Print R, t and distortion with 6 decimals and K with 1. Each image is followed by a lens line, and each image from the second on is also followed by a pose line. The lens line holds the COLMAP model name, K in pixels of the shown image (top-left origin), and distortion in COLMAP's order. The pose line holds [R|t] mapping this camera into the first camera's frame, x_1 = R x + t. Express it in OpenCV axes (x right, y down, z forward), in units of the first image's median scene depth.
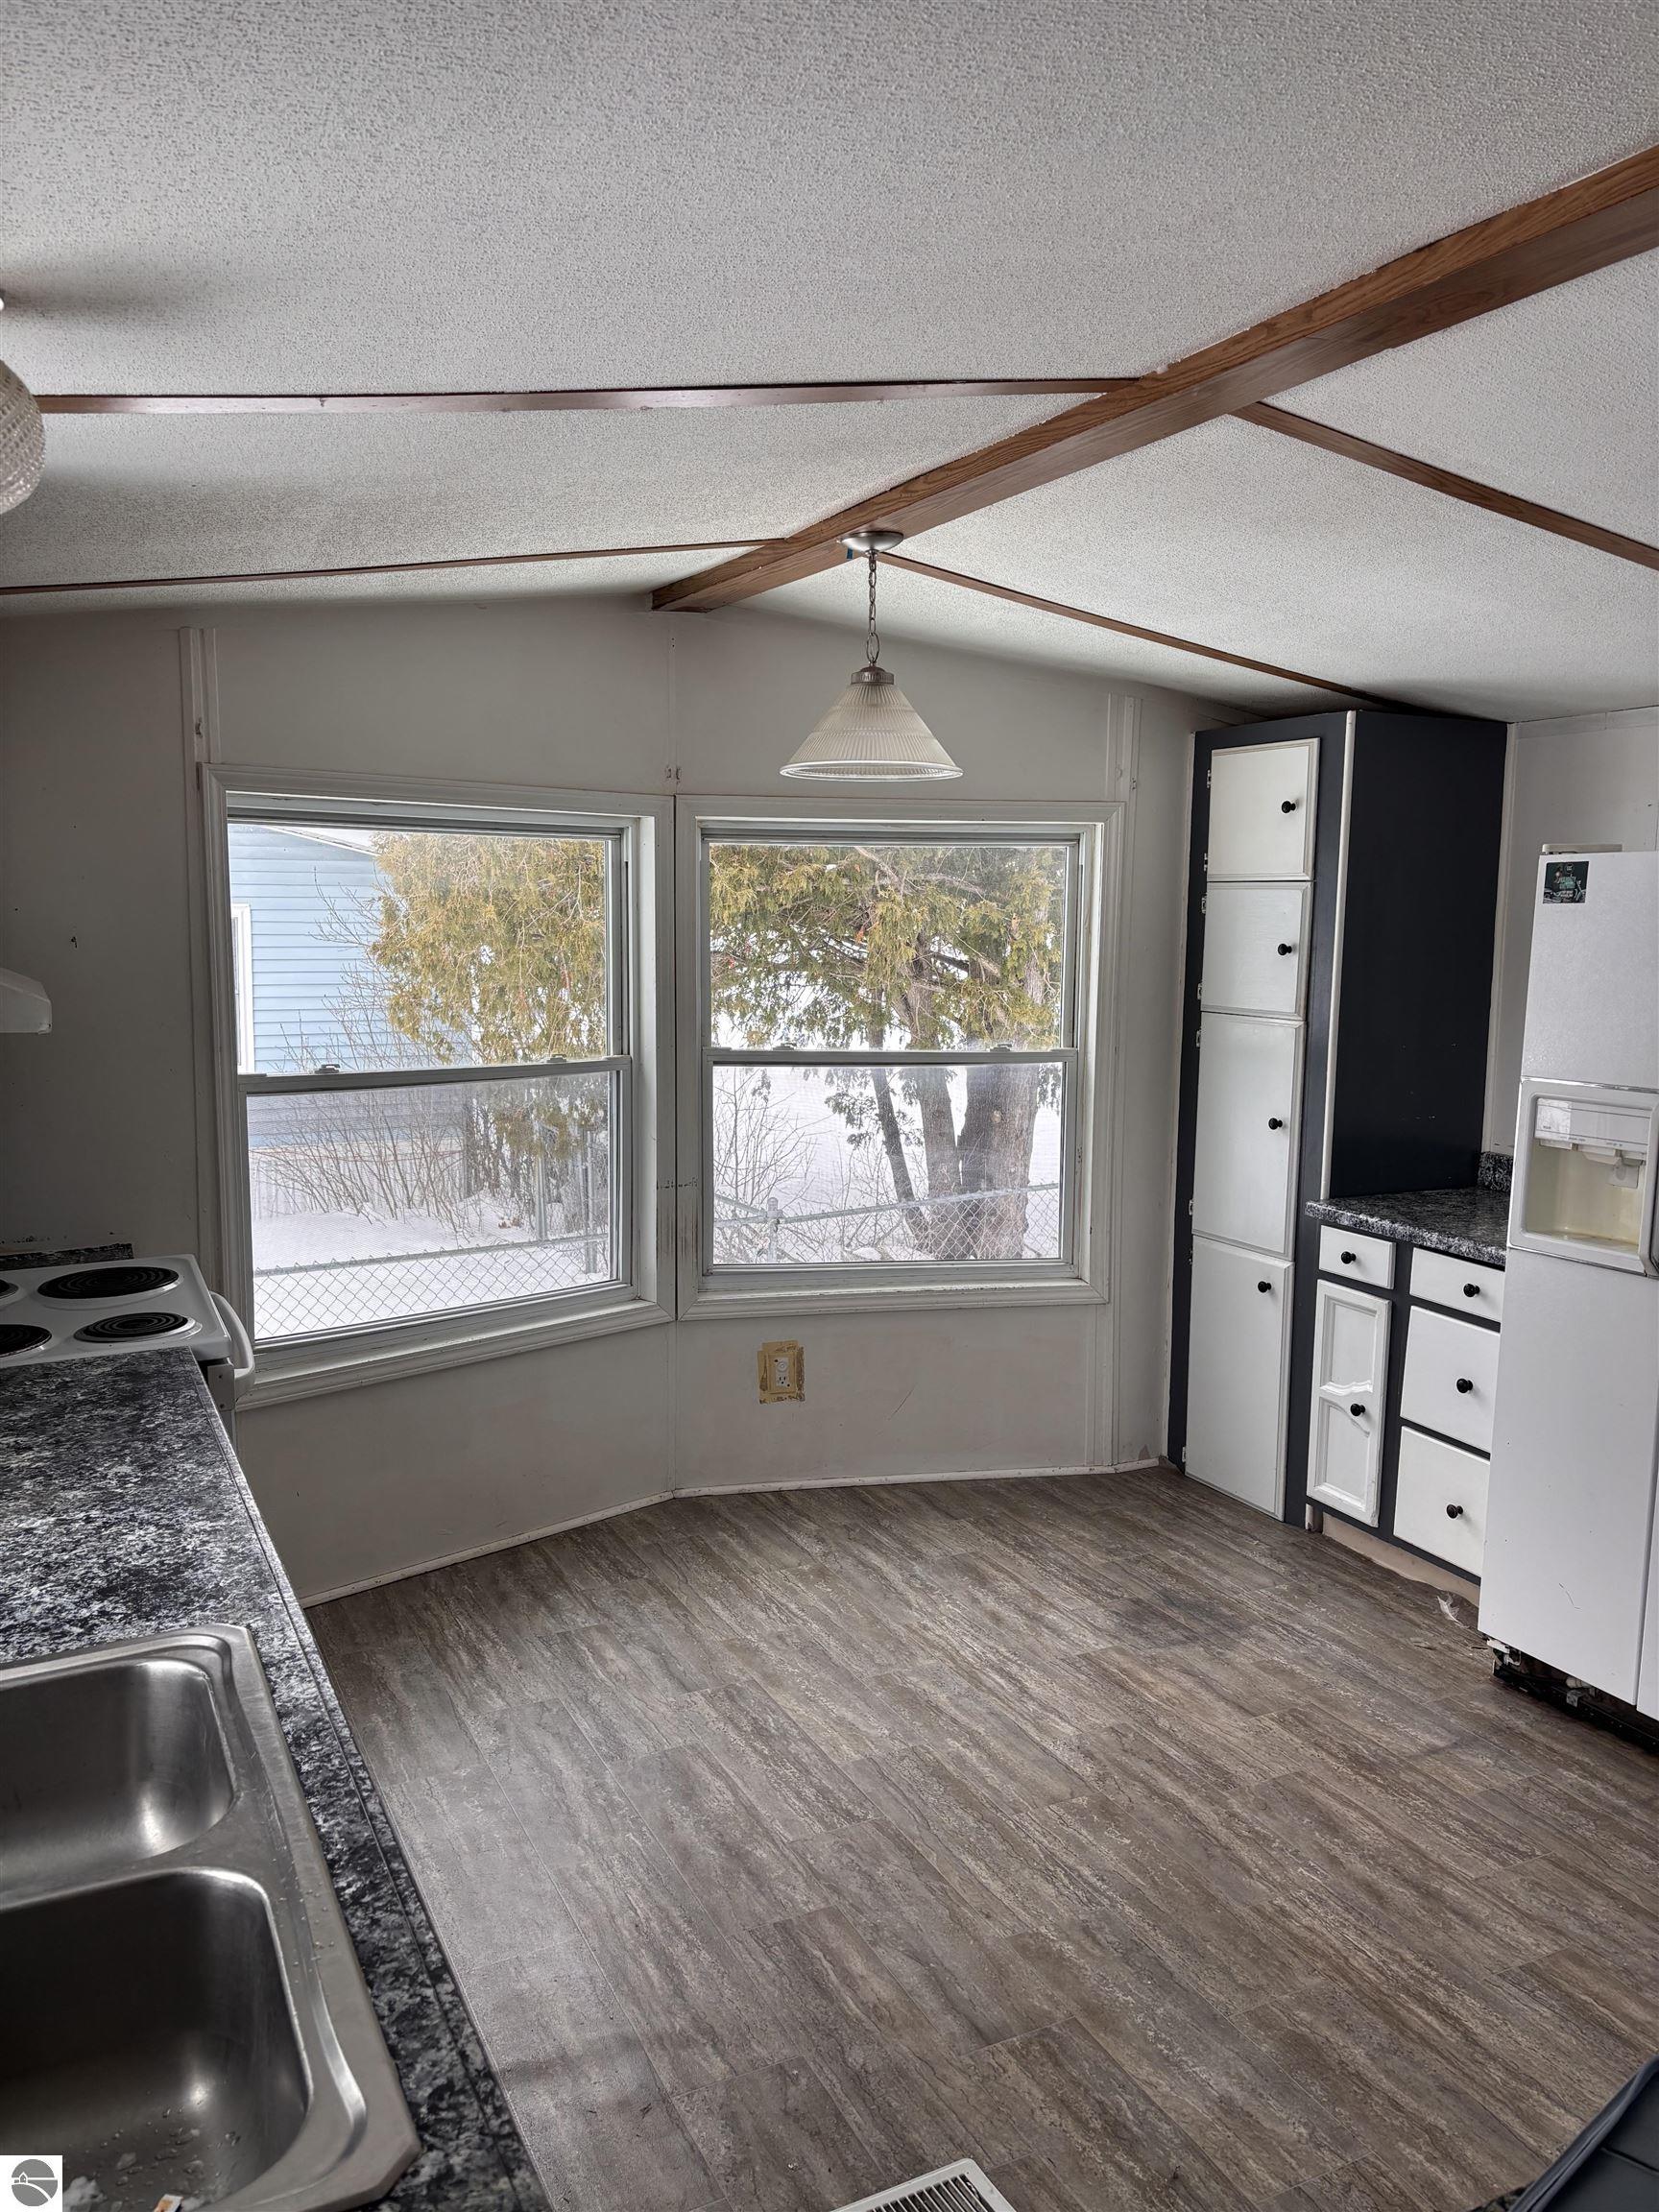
lens RADIAL K [[1686.0, 0, 829.5], [0, 1686.0, 1106.0], [0, 0, 1]] dist [0.137556, -0.219259]
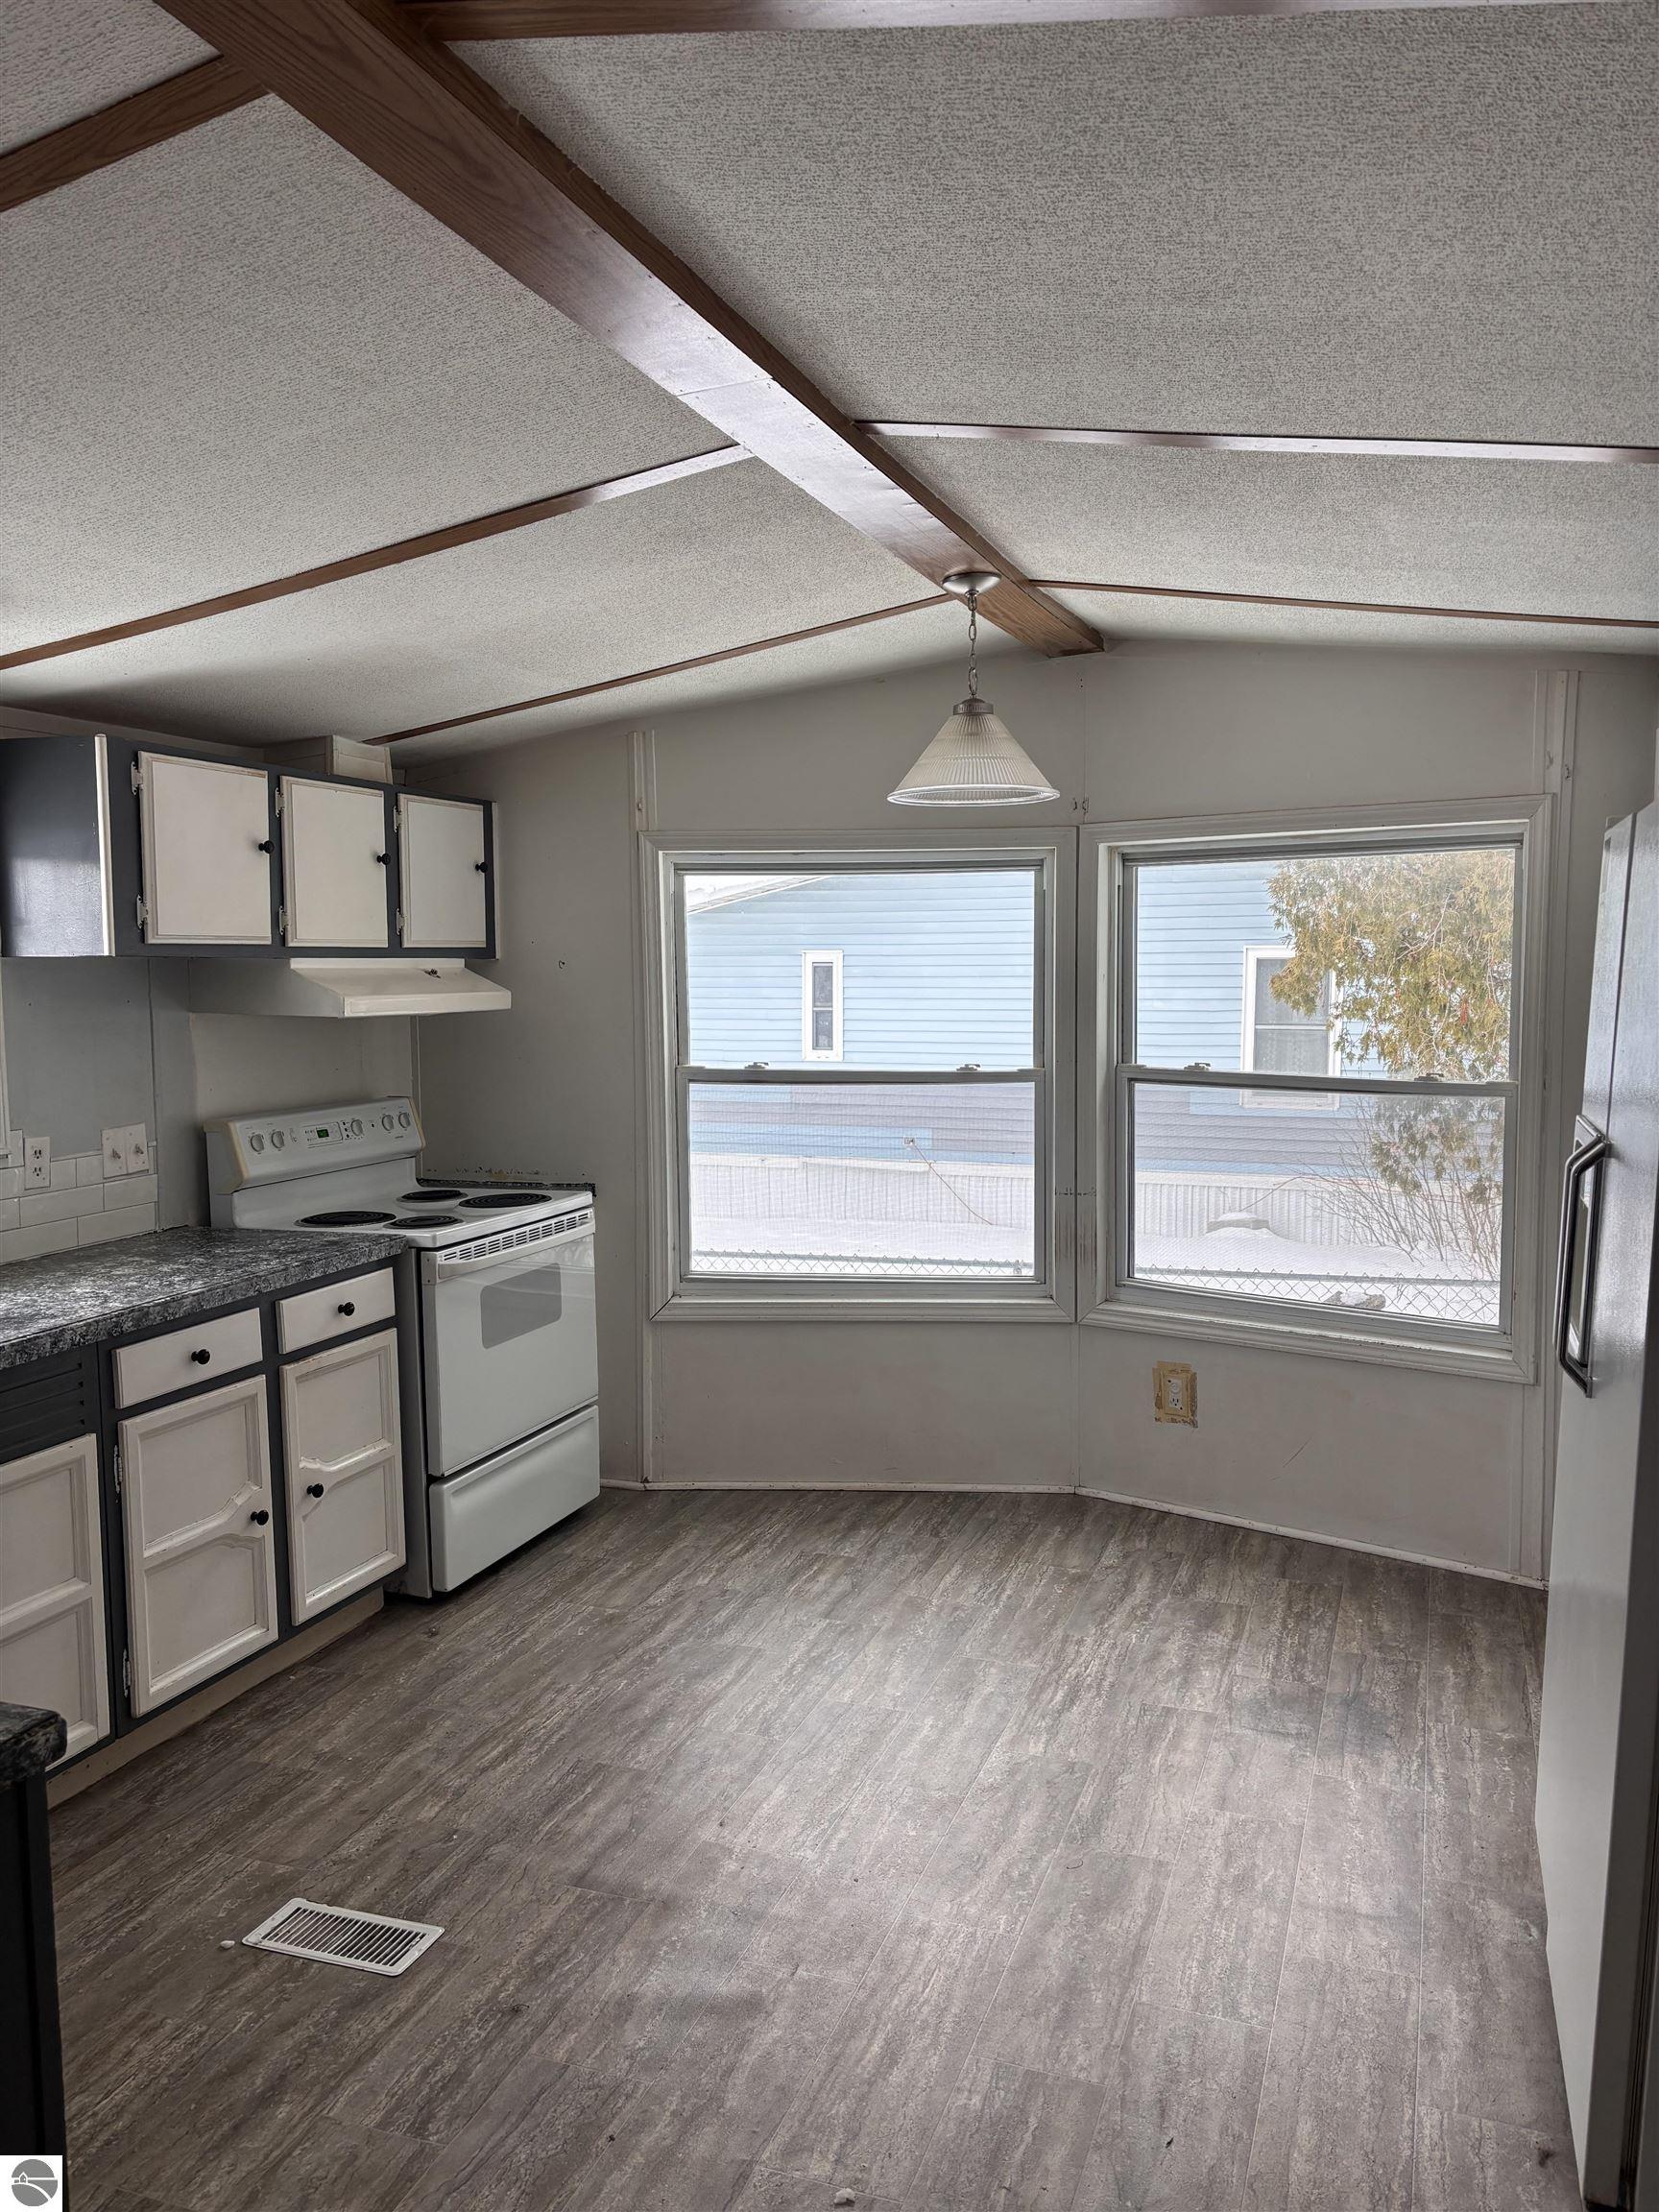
lens RADIAL K [[1686.0, 0, 829.5], [0, 1686.0, 1106.0], [0, 0, 1]] dist [0.137556, -0.219259]
pose [[0.692761, 0.052645, -0.719243, 0.589314], [-0.071261, 0.997448, 0.004370, -0.001642], [0.717637, 0.048226, 0.694745, 0.163153]]
